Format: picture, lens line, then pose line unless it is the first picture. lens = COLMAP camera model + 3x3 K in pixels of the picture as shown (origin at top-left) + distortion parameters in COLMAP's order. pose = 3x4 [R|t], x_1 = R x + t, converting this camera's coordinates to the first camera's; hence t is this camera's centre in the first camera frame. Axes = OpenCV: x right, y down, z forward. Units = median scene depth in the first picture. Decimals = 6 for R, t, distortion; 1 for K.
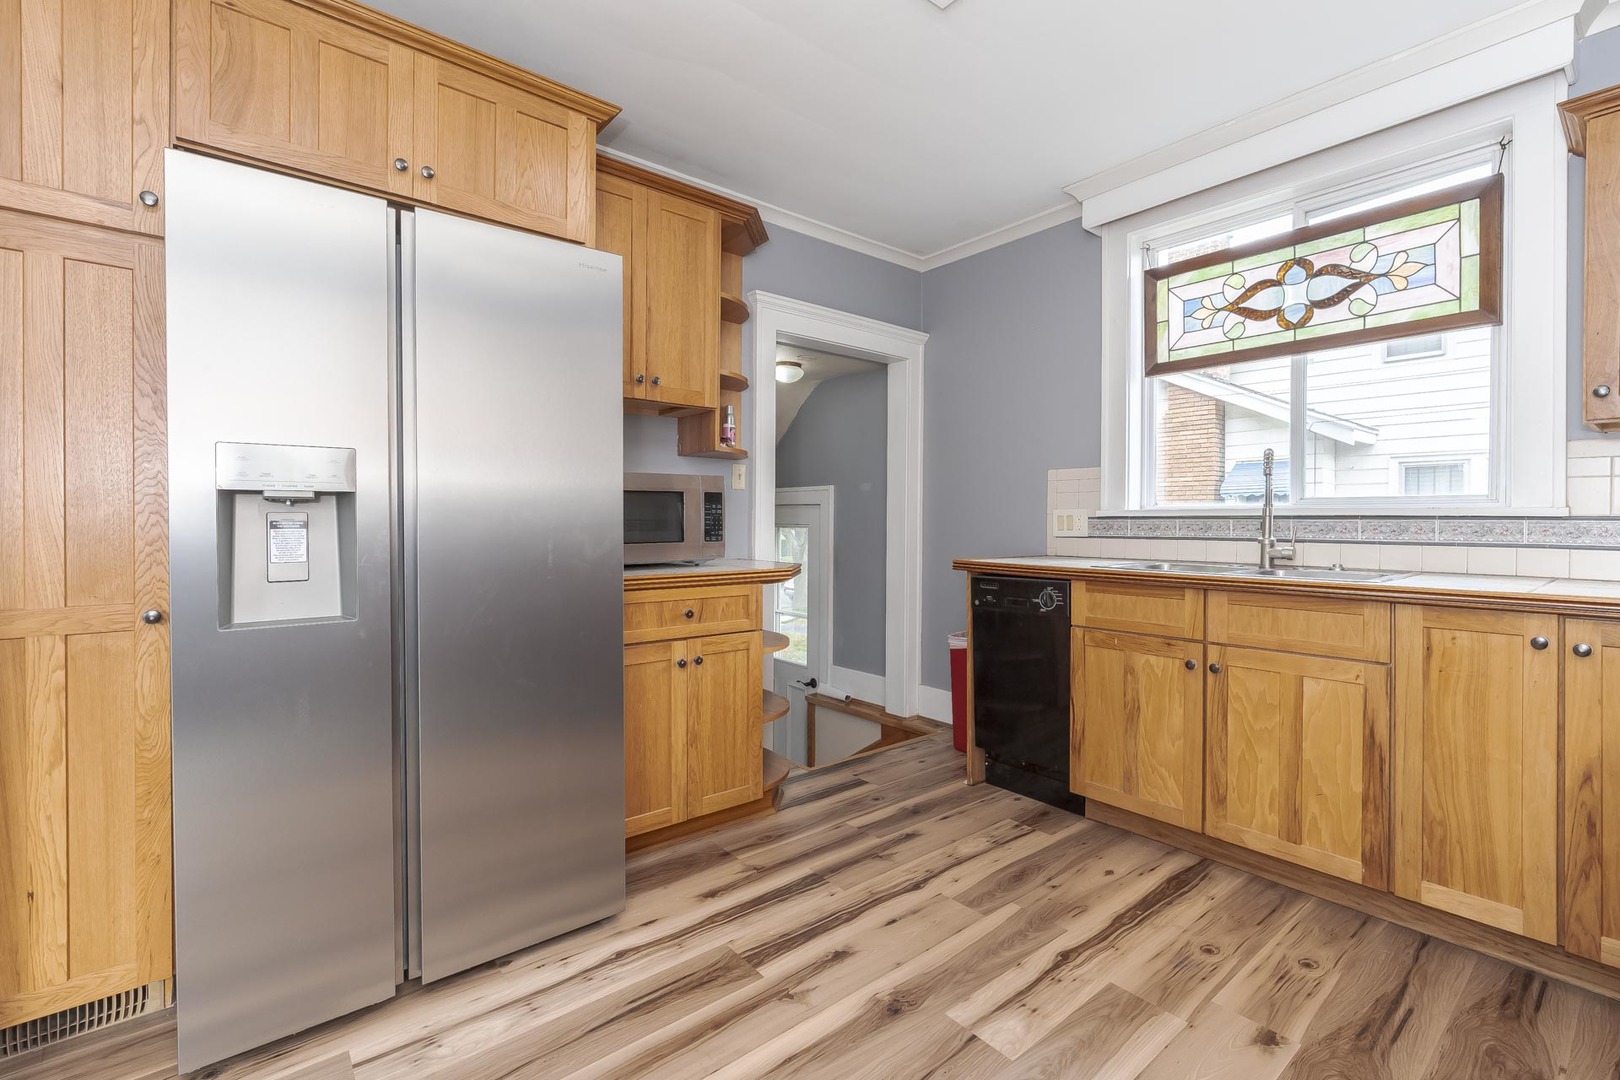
lens RADIAL K [[726.6, 0, 814.5], [0, 726.6, 519.9], [0, 0, 1]] dist [-0.002259, 0.001942]
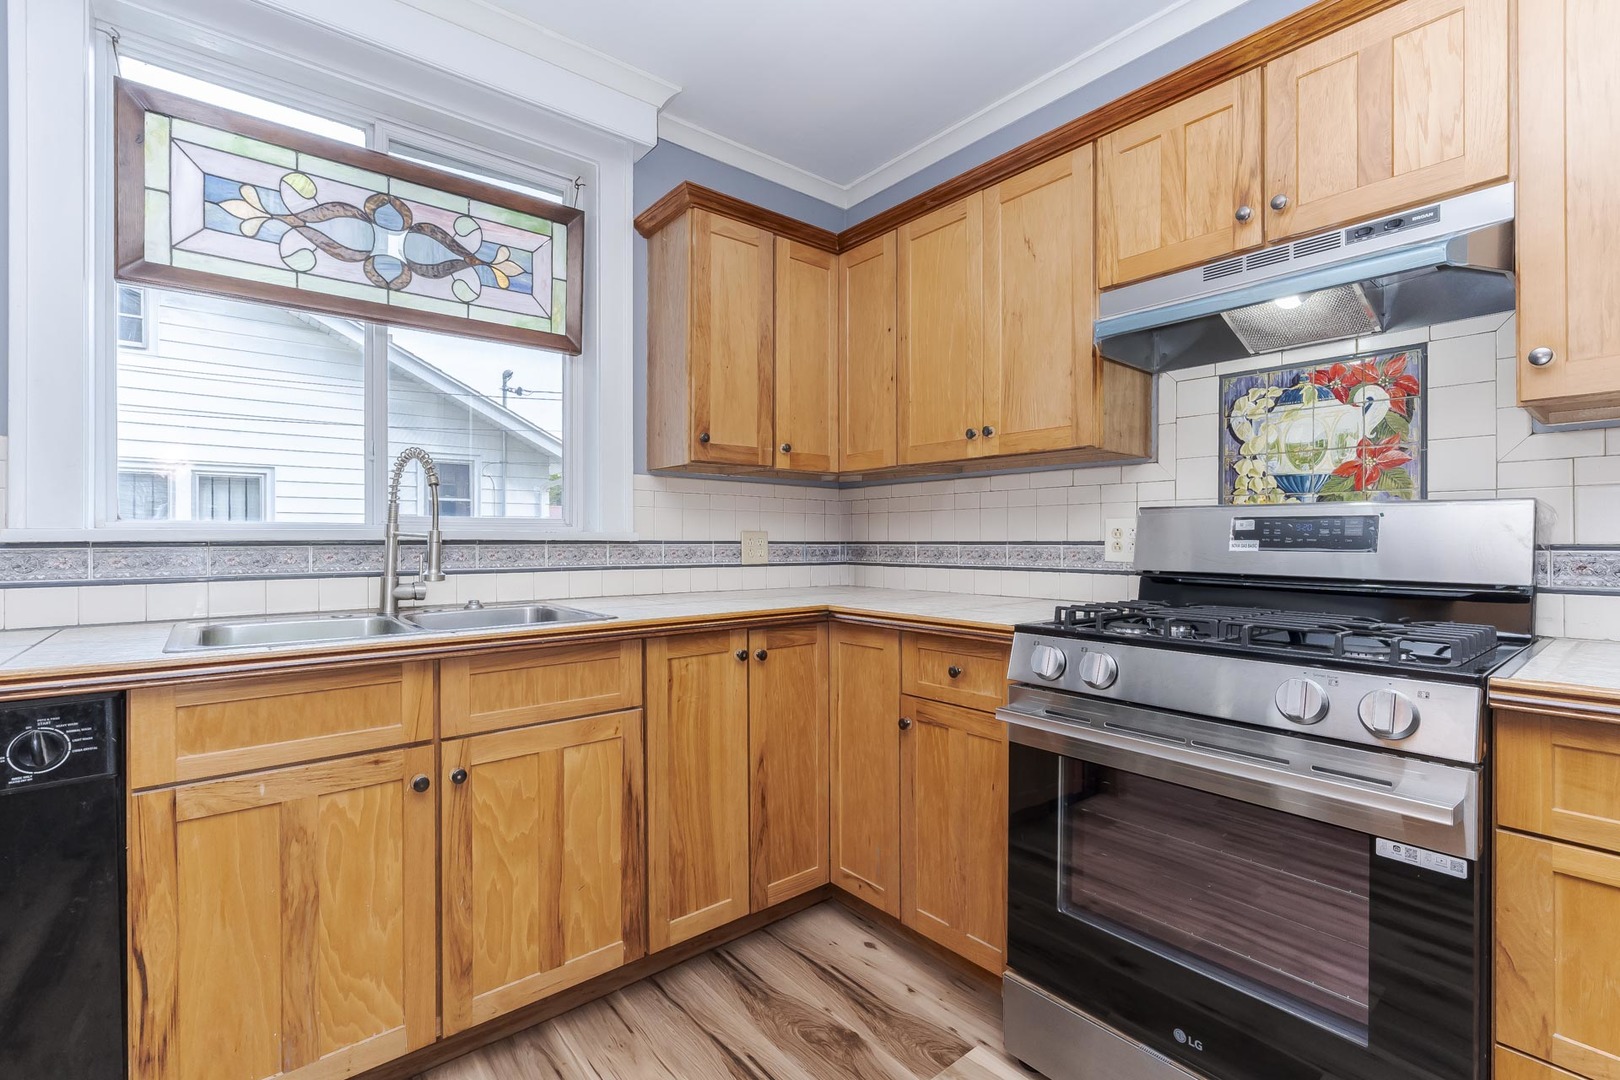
lens RADIAL K [[726.6, 0, 780.1], [0, 726.6, 539.5], [0, 0, 1]] dist [-0.002259, 0.001942]
pose [[0.015224, -0.010386, 0.999830, -0.085141], [-0.003365, 0.999940, 0.010439, -0.015407], [-0.999878, -0.003523, 0.015188, 0.608449]]
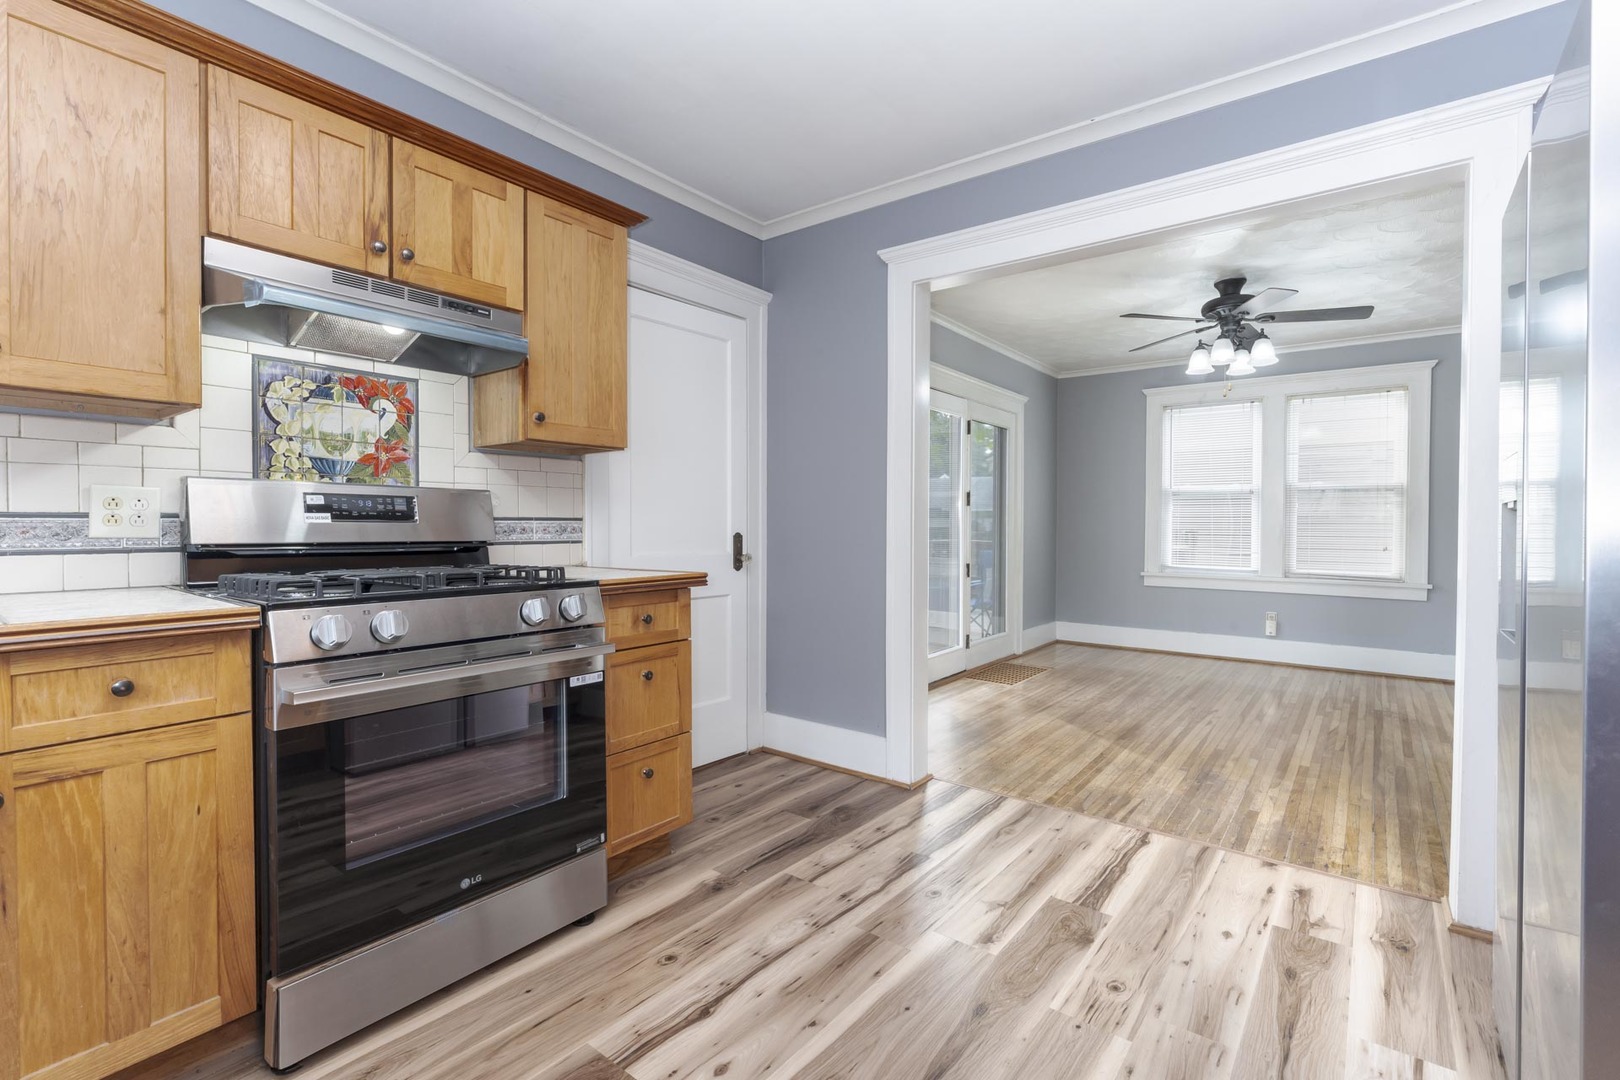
lens RADIAL K [[726.6, 0, 801.0], [0, 726.6, 539.9], [0, 0, 1]] dist [-0.002259, 0.001942]
pose [[-0.978147, -0.009901, -0.207678, 0.288760], [-0.014407, 0.999692, 0.020194, -0.002393], [0.207414, 0.022745, -0.977989, 1.093821]]
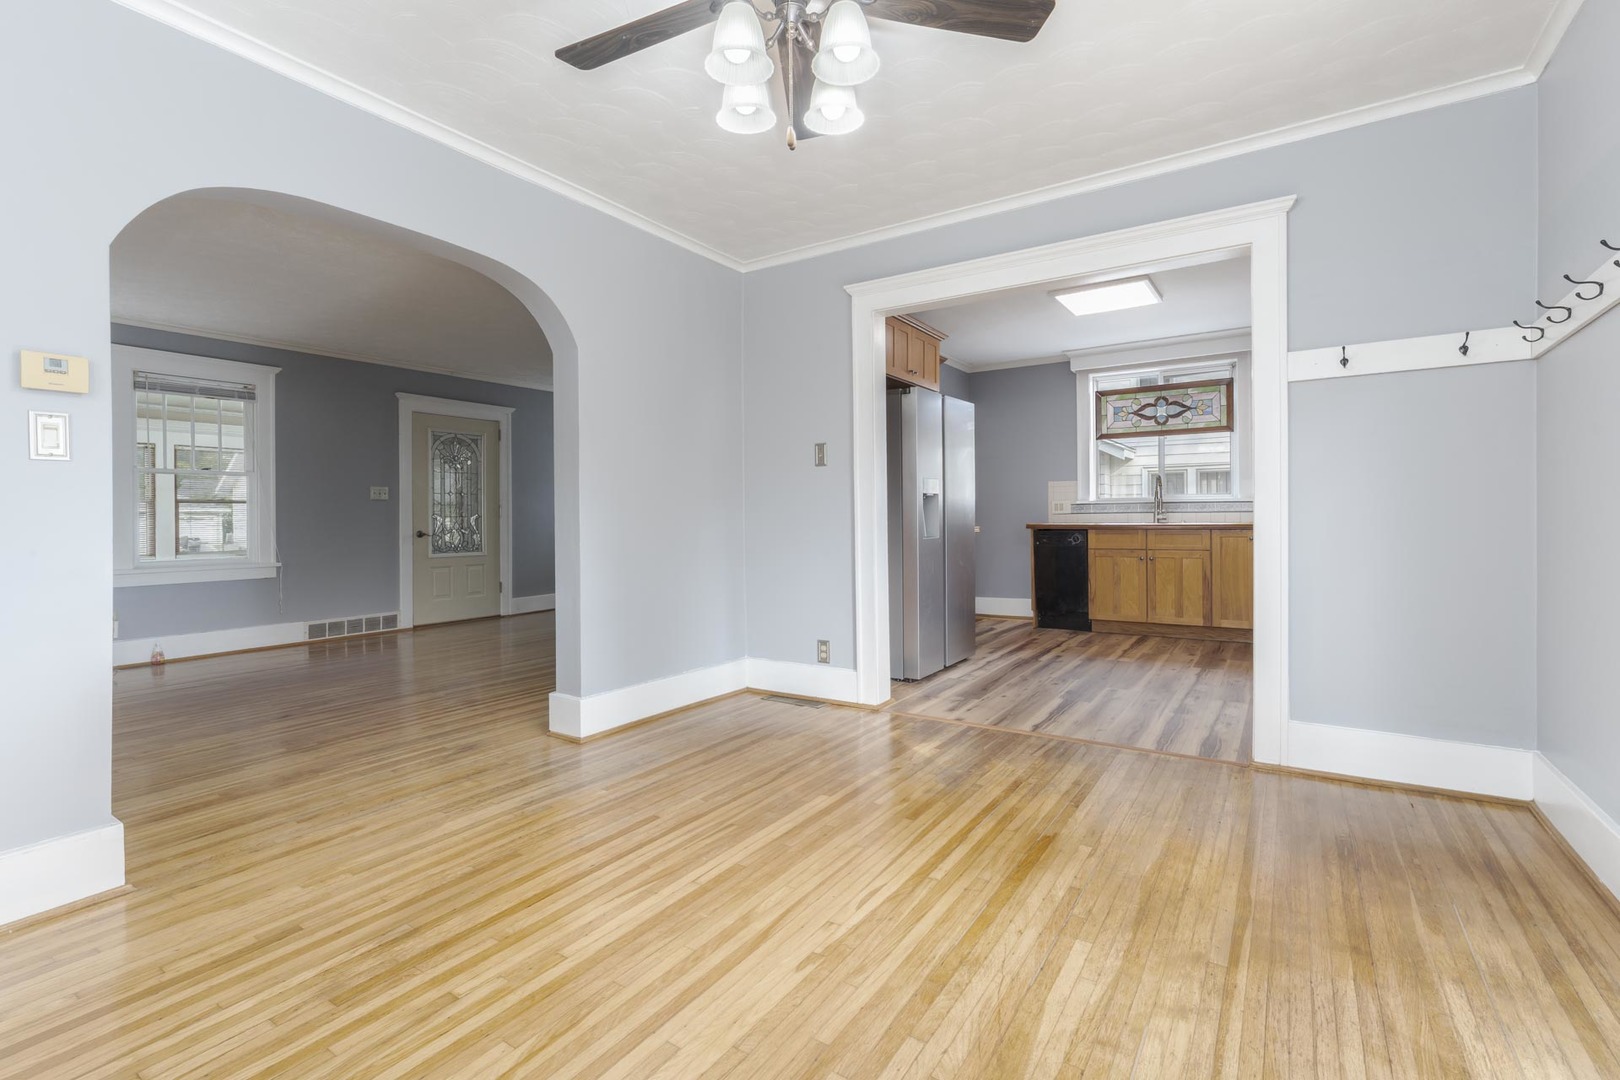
lens RADIAL K [[726.6, 0, 804.3], [0, 726.6, 517.0], [0, 0, 1]] dist [-0.002259, 0.001942]
pose [[0.958312, -0.016833, 0.285227, -1.239990], [0.016648, 0.999857, 0.003074, 0.018525], [-0.285238, 0.001803, 0.958455, -1.037798]]
